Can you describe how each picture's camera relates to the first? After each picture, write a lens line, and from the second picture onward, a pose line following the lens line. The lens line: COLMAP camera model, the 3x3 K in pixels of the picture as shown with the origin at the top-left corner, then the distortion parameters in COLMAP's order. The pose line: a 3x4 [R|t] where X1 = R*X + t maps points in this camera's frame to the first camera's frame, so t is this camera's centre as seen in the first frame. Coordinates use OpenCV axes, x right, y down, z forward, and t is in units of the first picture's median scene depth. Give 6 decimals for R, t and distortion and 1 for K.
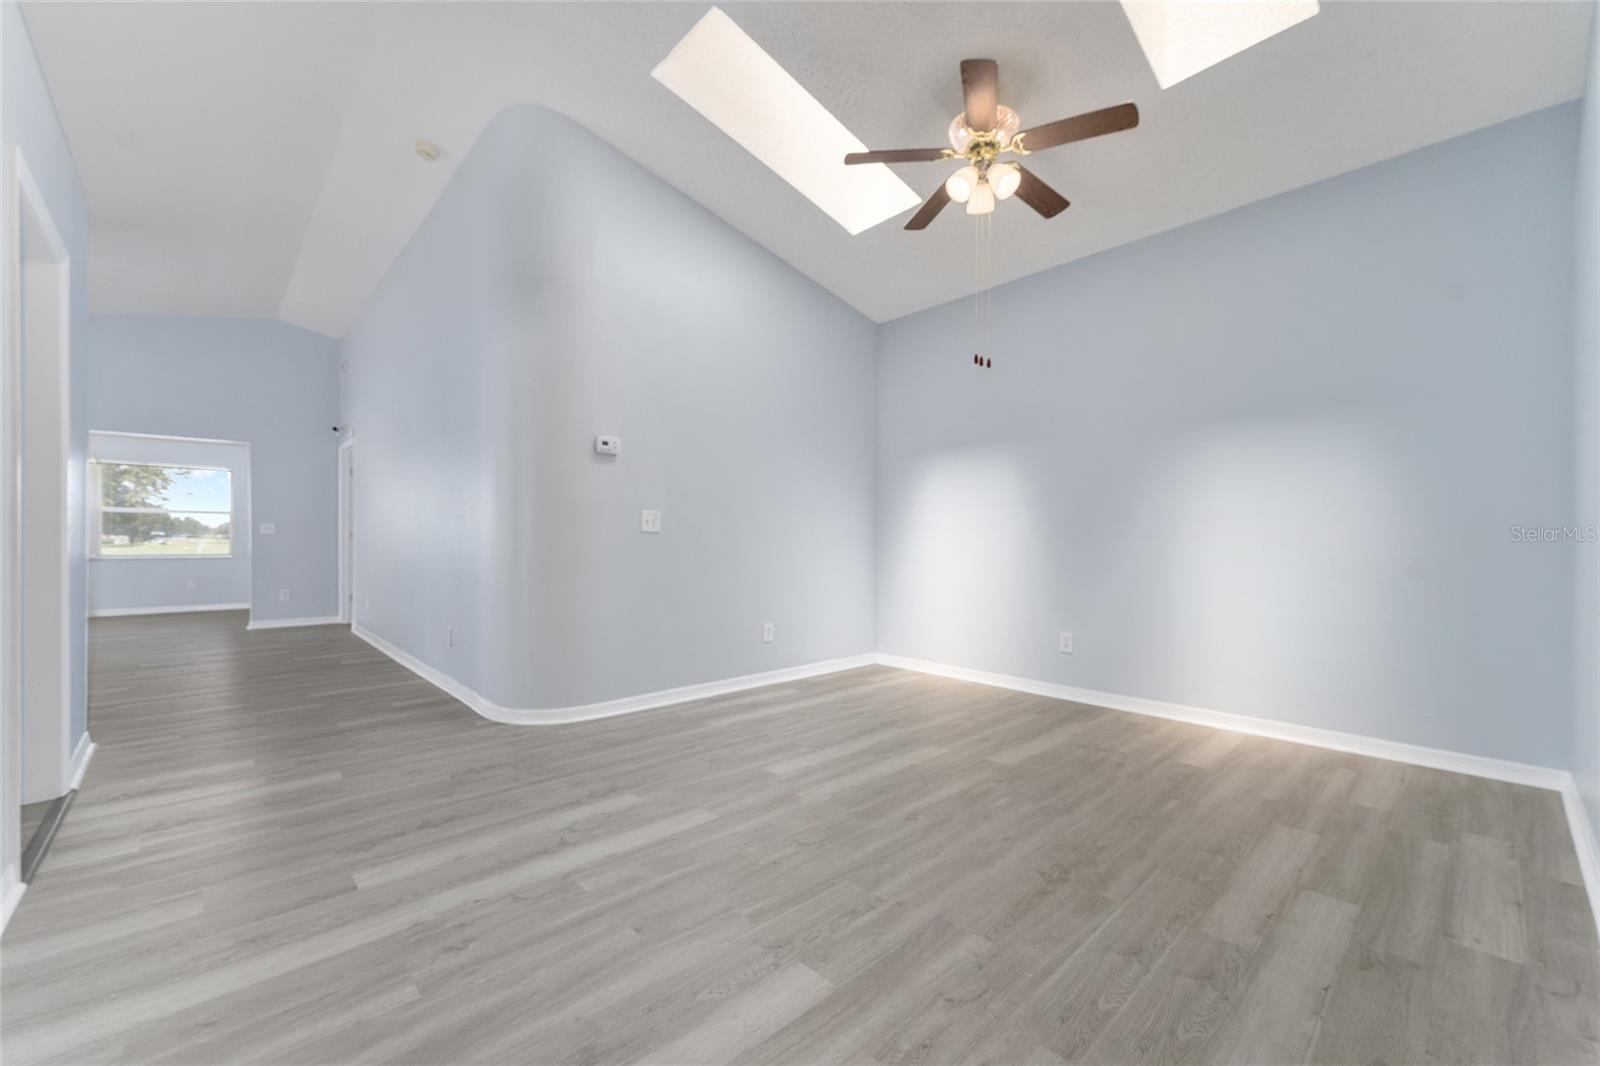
lens RADIAL K [[638.8, 0, 799.0], [0, 638.8, 537.5], [0, 0, 1]] dist [-0.001257, -0.000002]
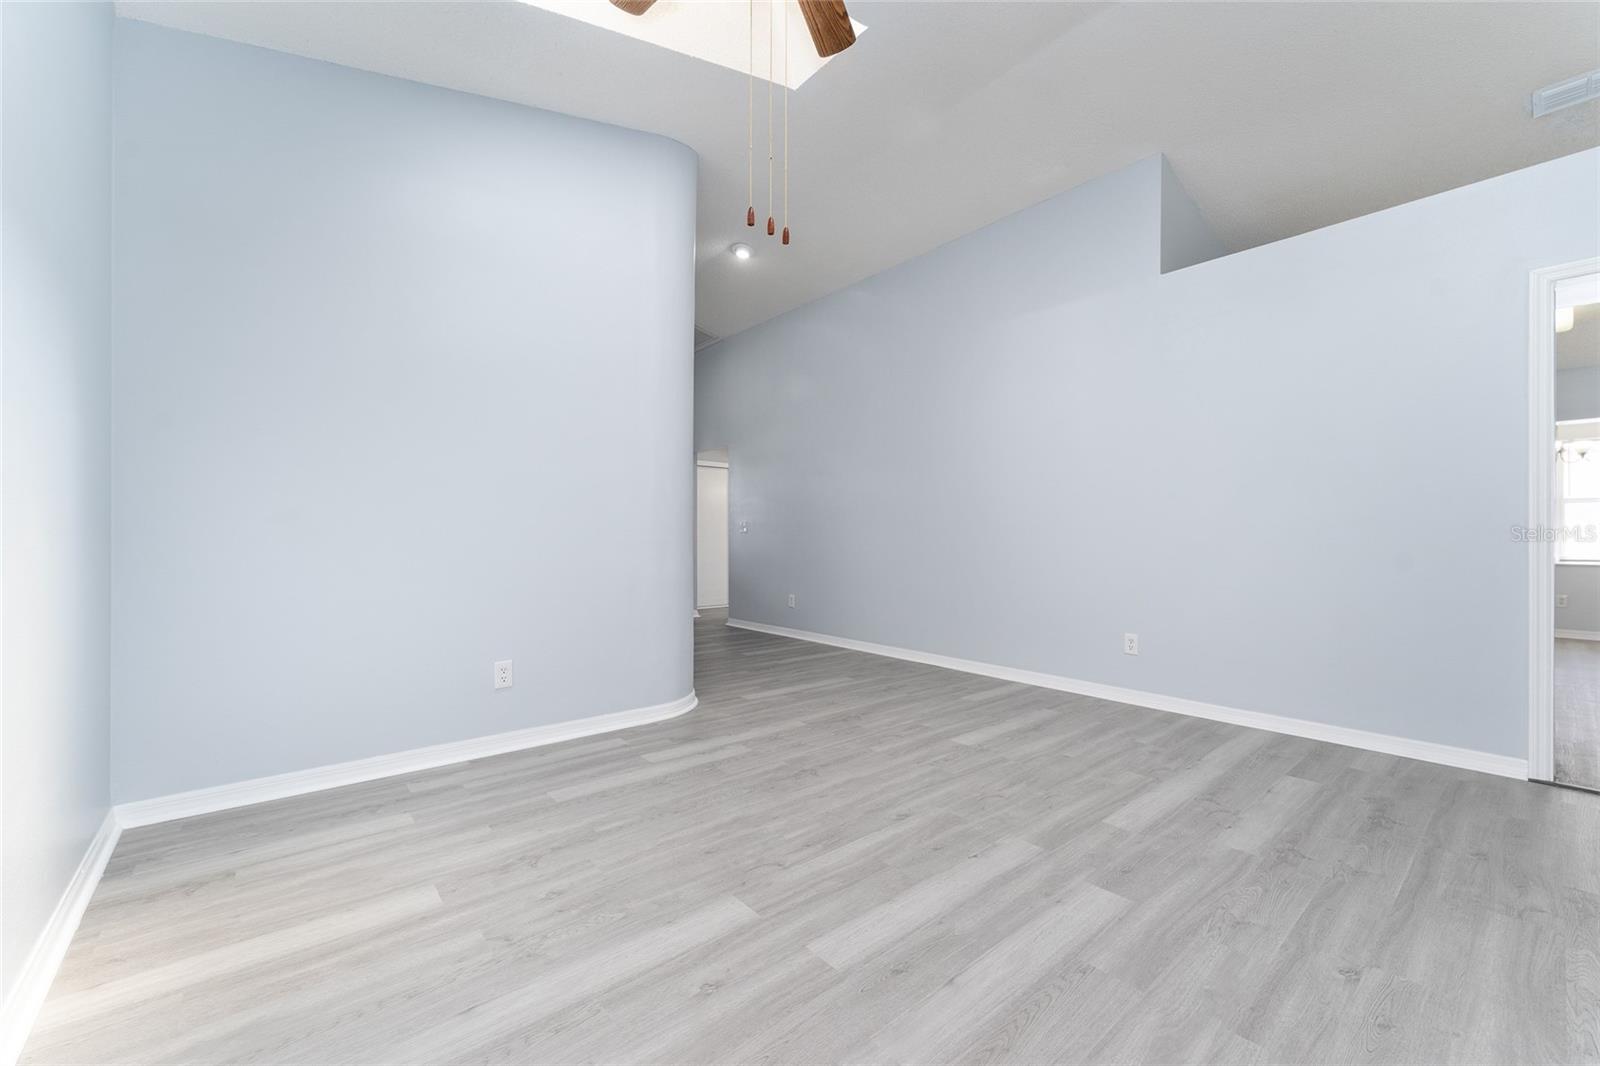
lens RADIAL K [[638.8, 0, 800.9], [0, 638.8, 537.0], [0, 0, 1]] dist [-0.001257, -0.000002]
pose [[-0.998973, -0.004881, 0.045042, 0.309839], [-0.005147, 0.999970, -0.005779, 0.012303], [-0.045013, -0.006005, -0.998968, 2.124223]]
